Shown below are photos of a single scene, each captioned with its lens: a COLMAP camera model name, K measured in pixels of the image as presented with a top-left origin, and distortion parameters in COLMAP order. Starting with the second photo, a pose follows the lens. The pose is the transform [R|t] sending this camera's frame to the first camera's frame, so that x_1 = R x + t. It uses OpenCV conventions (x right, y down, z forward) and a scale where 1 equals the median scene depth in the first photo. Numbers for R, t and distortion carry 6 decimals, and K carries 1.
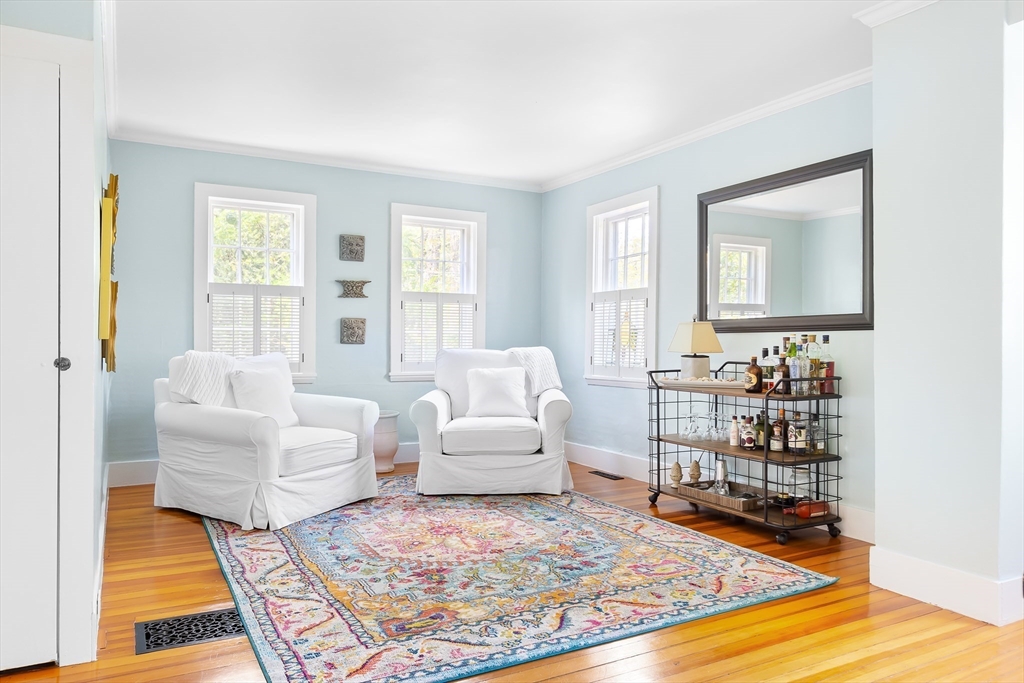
lens RADIAL K [[719.6, 0, 510.7], [0, 719.6, 341.6], [0, 0, 1]] dist [0.006884, 0.002178]
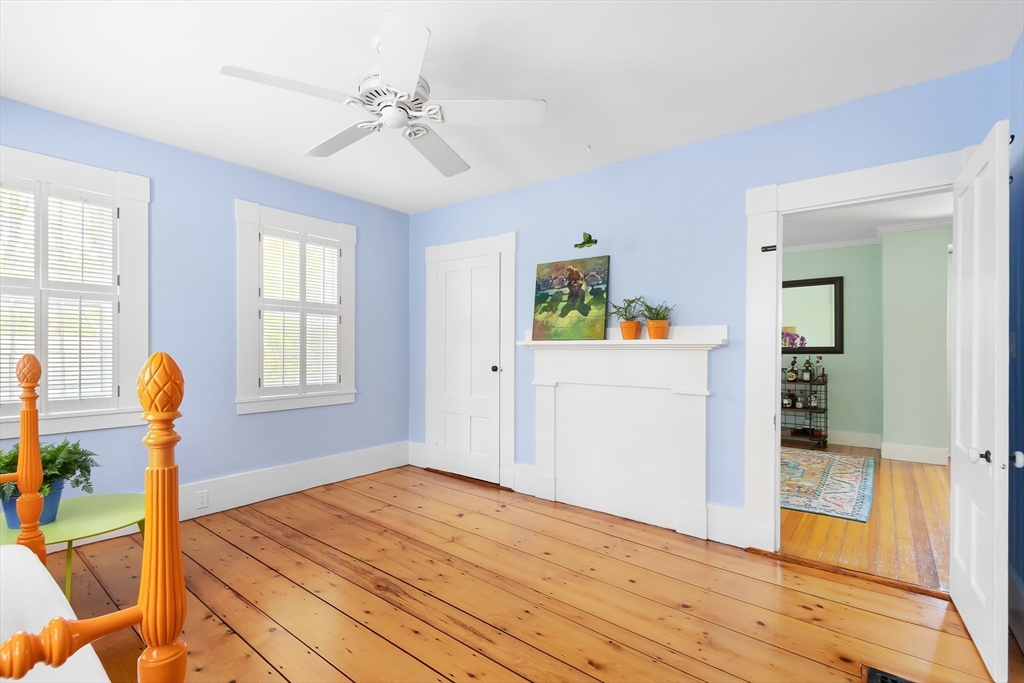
lens RADIAL K [[465.3, 0, 515.2], [0, 465.3, 357.4], [0, 0, 1]] dist [0.003592, -0.000489]
pose [[0.919195, -0.005915, 0.393758, -0.877491], [0.001815, 0.999940, 0.010785, -0.019104], [-0.393799, -0.009198, 0.919151, 0.020484]]
